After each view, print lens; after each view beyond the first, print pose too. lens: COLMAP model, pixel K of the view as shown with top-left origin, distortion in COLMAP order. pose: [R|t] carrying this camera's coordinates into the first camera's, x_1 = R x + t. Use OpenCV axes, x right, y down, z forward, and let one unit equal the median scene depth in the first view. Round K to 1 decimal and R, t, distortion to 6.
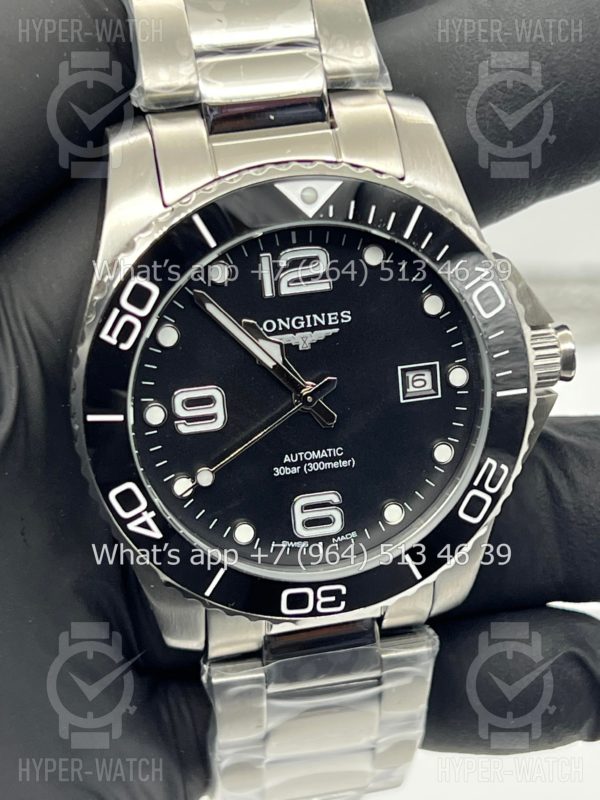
lens RADIAL K [[1793.4, 0, 294.5], [0, 1793.4, 402.2], [0, 0, 1]] dist [0.240850, 0.000000]
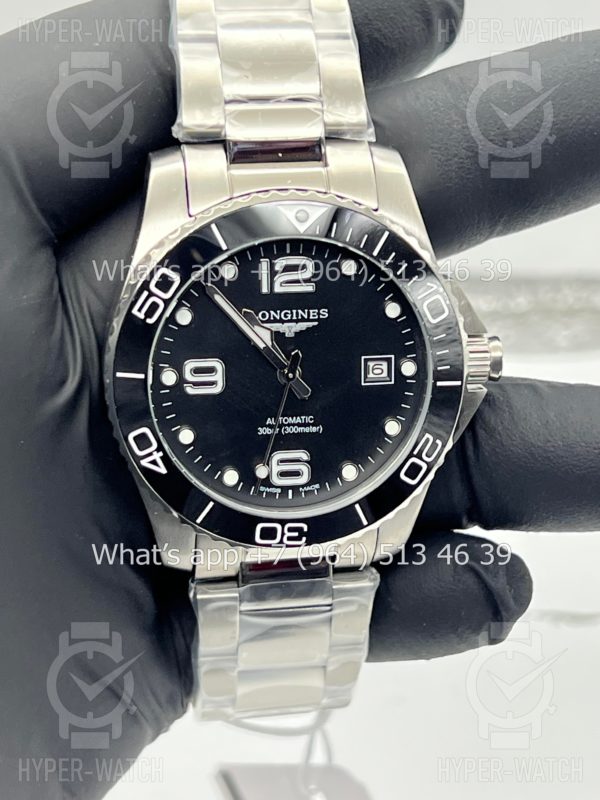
lens RADIAL K [[1793.4, 0, 293.4], [0, 1793.4, 404.0], [0, 0, 1]] dist [0.240850, 0.000000]
pose [[0.996752, 0.079987, -0.009359, 0.023896], [-0.080217, 0.996400, -0.027438, 0.052870], [0.007130, 0.028099, 0.999580, -0.274277]]
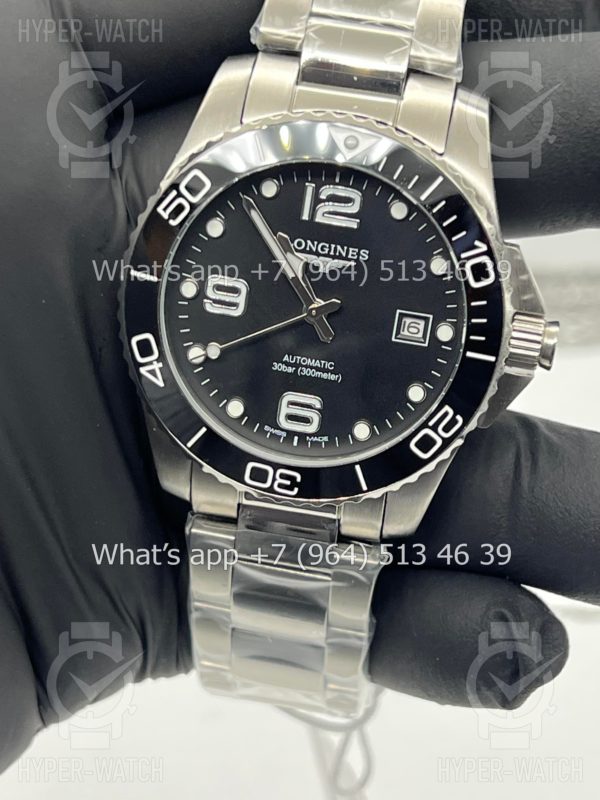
lens RADIAL K [[1793.4, 0, 310.9], [0, 1793.4, 395.5], [0, 0, 1]] dist [0.240850, 0.000000]
pose [[0.928882, 0.282734, -0.239250, 0.302986], [-0.295480, 0.955171, -0.018419, 0.072349], [0.223317, 0.087802, 0.970783, -0.148405]]
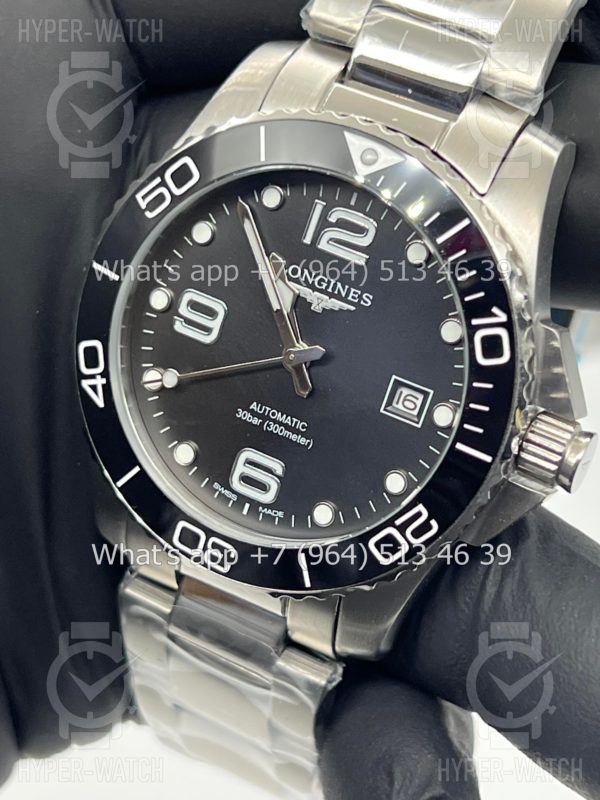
lens RADIAL K [[1793.4, 0, 314.1], [0, 1793.4, 406.2], [0, 0, 1]] dist [0.240850, 0.000000]
pose [[0.774746, 0.451763, -0.442356, 0.450334], [-0.497503, 0.867342, 0.014455, 0.001362], [0.390204, 0.208875, 0.896723, 0.144435]]
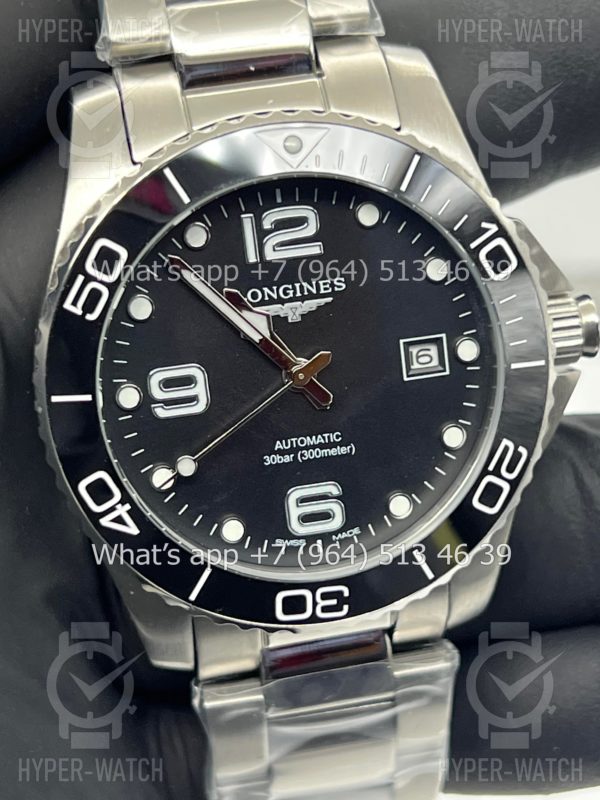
lens RADIAL K [[1793.4, 0, 287.5], [0, 1793.4, 400.8], [0, 0, 1]] dist [0.240850, 0.000000]
pose [[0.999124, -0.026222, -0.032628, 0.030149], [0.023896, 0.997280, -0.069718, 0.071957], [0.034368, 0.068877, 0.997033, 0.105673]]
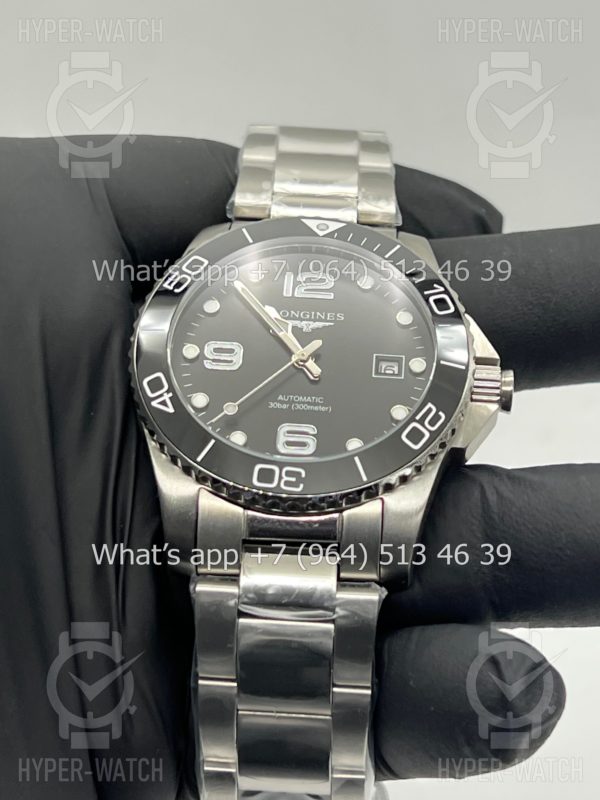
lens RADIAL K [[1793.4, 0, 300.4], [0, 1793.4, 395.9], [0, 0, 1]] dist [0.240850, 0.000000]
pose [[0.969897, 0.032414, -0.241350, 0.332802], [-0.194859, 0.697715, -0.689364, 0.949334], [0.146049, 0.715641, 0.683028, 0.089971]]
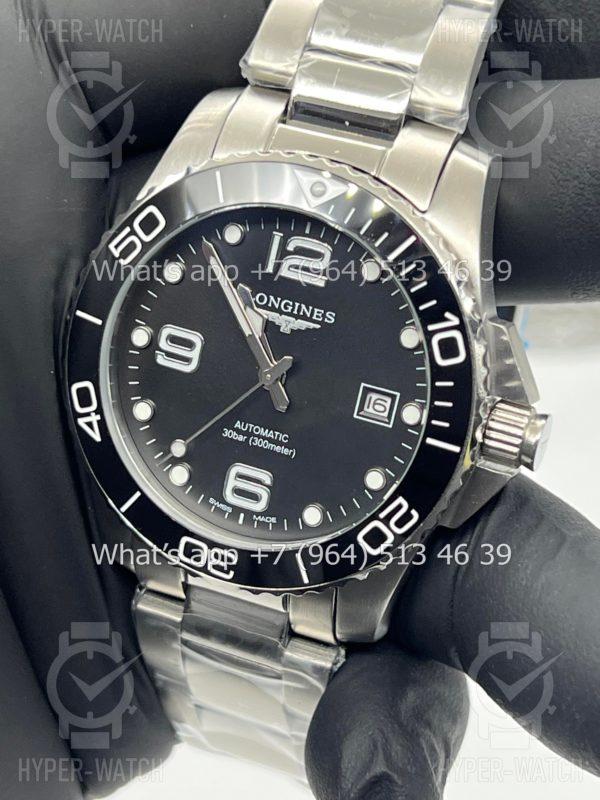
lens RADIAL K [[1793.4, 0, 305.8], [0, 1793.4, 406.8], [0, 0, 1]] dist [0.240850, 0.000000]
pose [[0.832309, 0.363905, -0.418132, 0.469427], [-0.395862, 0.918242, 0.011177, -0.005932], [0.388014, 0.156220, 0.908318, 0.051103]]
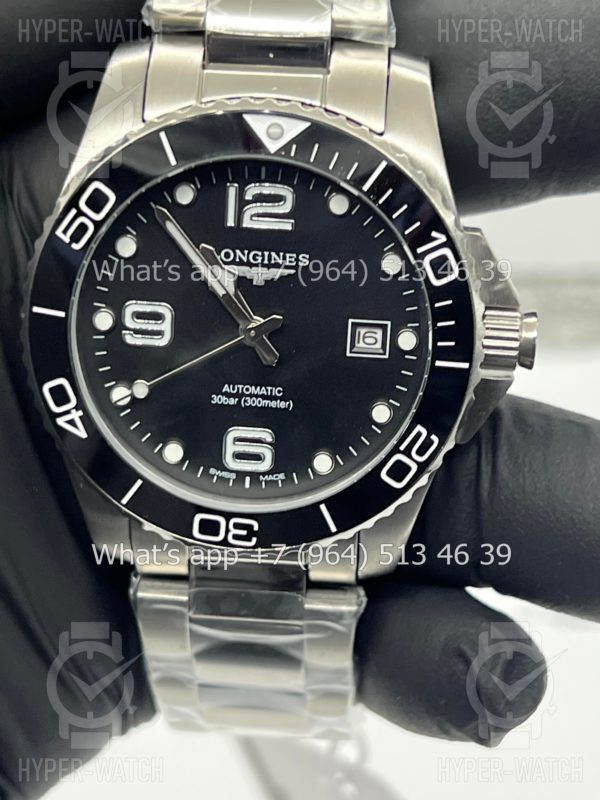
lens RADIAL K [[1793.4, 0, 303.1], [0, 1793.4, 396.7], [0, 0, 1]] dist [0.240850, 0.000000]
pose [[0.960653, 0.186909, -0.205452, 0.248577], [-0.190469, 0.981690, 0.002491, 0.025273], [0.202156, 0.036740, 0.978664, 0.011304]]
